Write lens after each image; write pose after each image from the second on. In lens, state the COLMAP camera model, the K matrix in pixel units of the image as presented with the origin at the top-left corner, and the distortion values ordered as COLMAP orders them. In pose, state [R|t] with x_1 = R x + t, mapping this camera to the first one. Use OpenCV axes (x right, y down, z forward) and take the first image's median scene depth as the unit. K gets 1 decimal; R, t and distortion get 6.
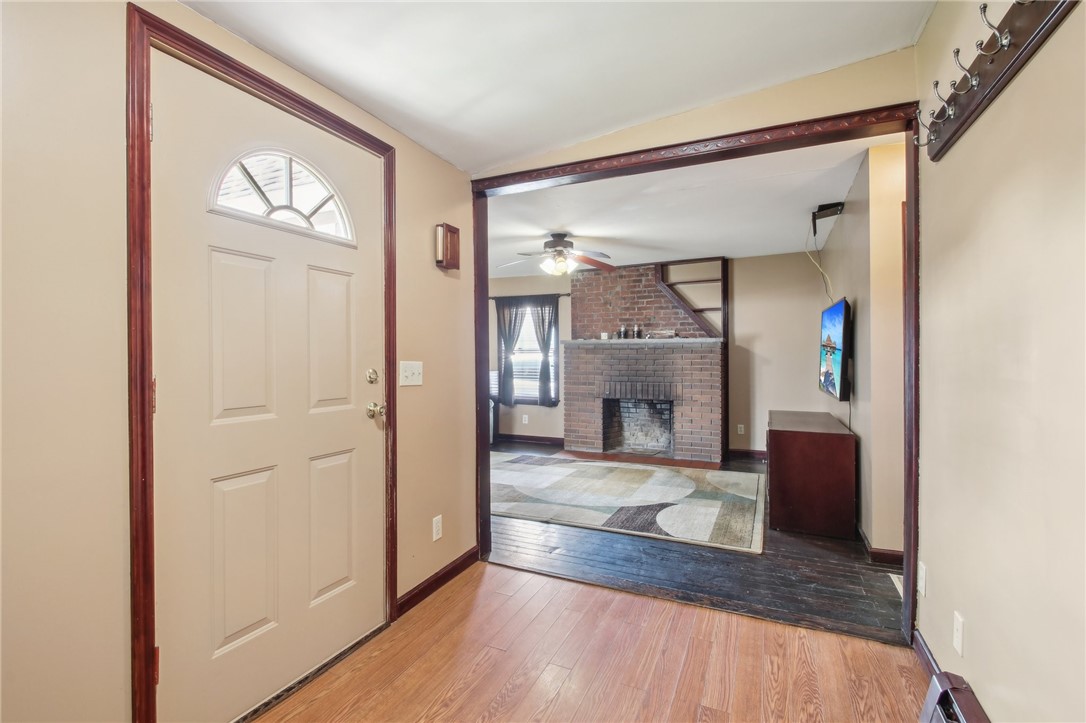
lens RADIAL K [[503.4, 0, 536.2], [0, 503.4, 354.3], [0, 0, 1]] dist [0.002313, -0.006391]
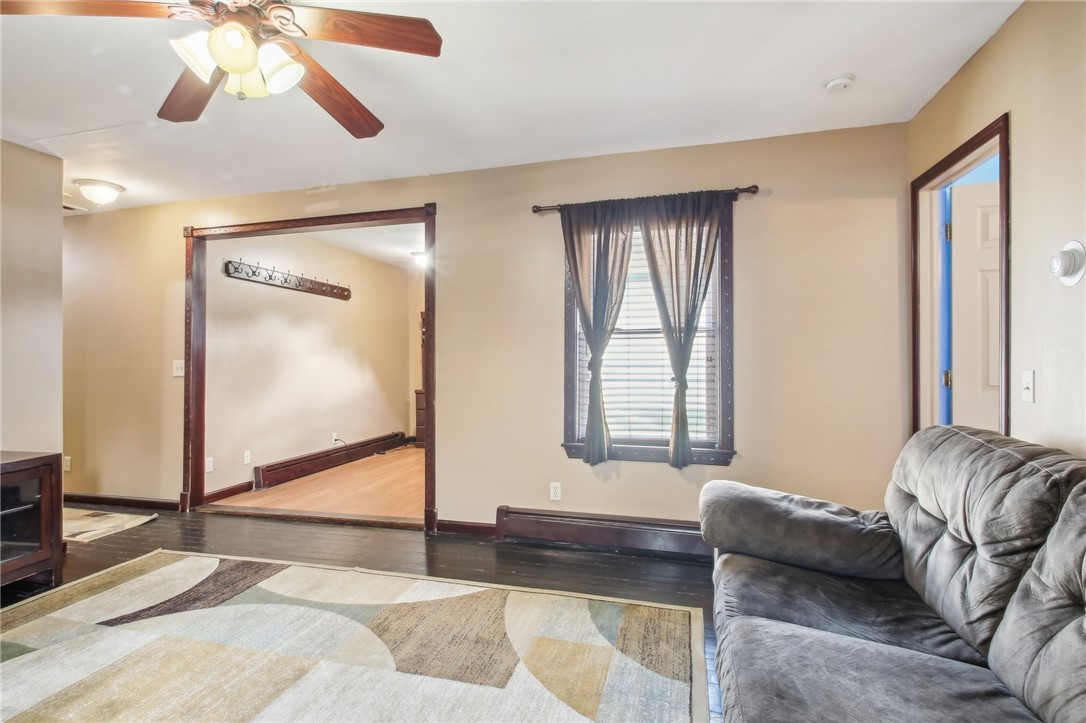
lens RADIAL K [[553.5, 0, 527.1], [0, 553.5, 370.0], [0, 0, 1]] dist [0.000486, 0.001730]
pose [[-0.988367, 0.013677, -0.151472, -0.062919], [0.011619, 0.999828, 0.014467, 0.010571], [0.151644, 0.012539, -0.988356, 1.059991]]
